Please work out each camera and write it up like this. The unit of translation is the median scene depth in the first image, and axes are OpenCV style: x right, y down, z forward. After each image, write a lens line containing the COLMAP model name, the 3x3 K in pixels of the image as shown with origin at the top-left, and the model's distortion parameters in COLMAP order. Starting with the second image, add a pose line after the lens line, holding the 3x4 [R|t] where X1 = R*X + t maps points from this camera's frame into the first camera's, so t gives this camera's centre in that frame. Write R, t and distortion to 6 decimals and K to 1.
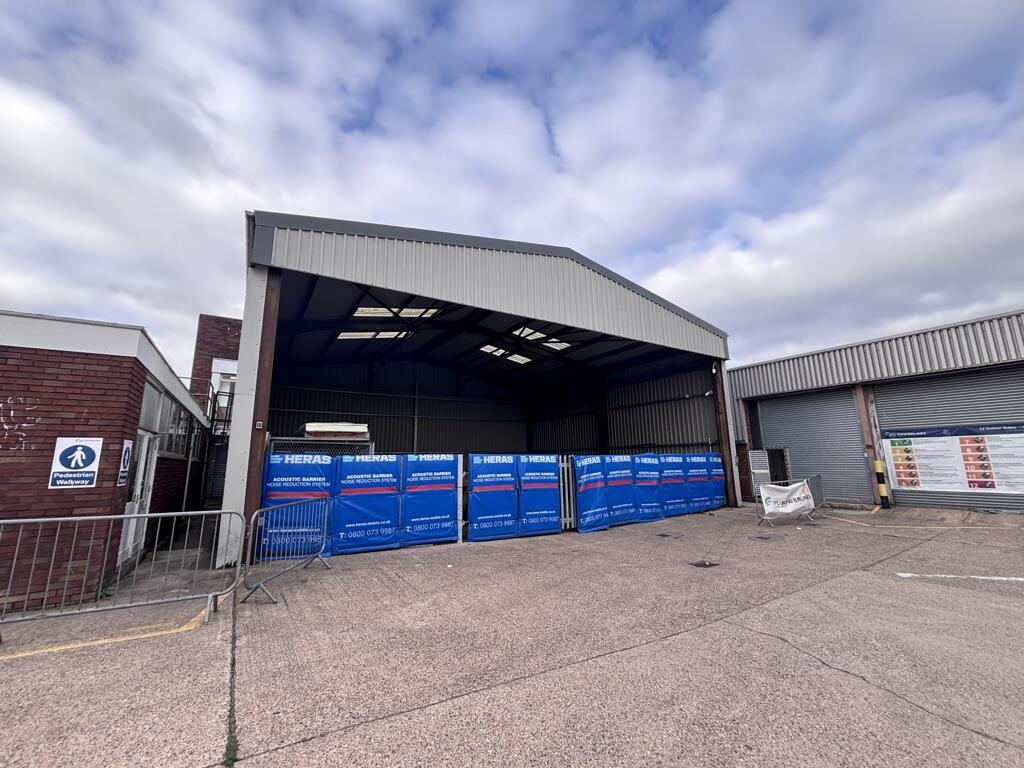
lens RADIAL K [[414.5, 0, 511.2], [0, 414.5, 382.9], [0, 0, 1]] dist [-0.000996, -0.000270]
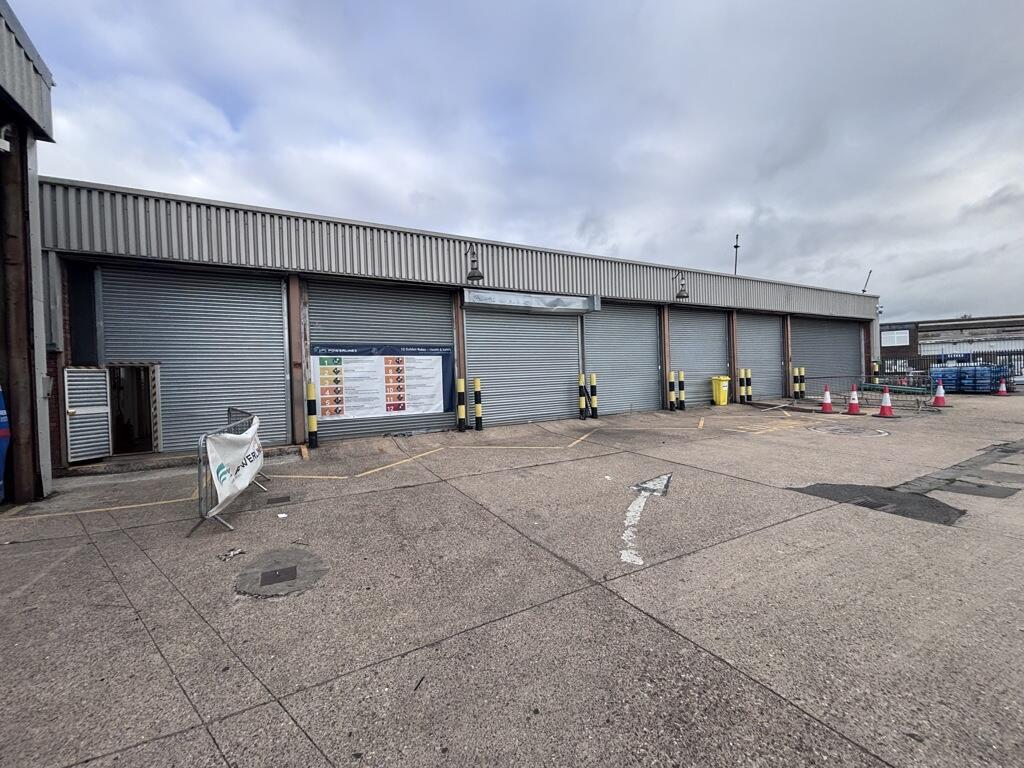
lens RADIAL K [[414.5, 0, 511.6], [0, 414.5, 388.0], [0, 0, 1]] dist [-0.000996, -0.000270]
pose [[0.046421, -0.004966, 0.998910, 0.184028], [-0.153034, 0.988148, 0.012025, 0.135527], [-0.987130, -0.153425, 0.045111, 0.633691]]
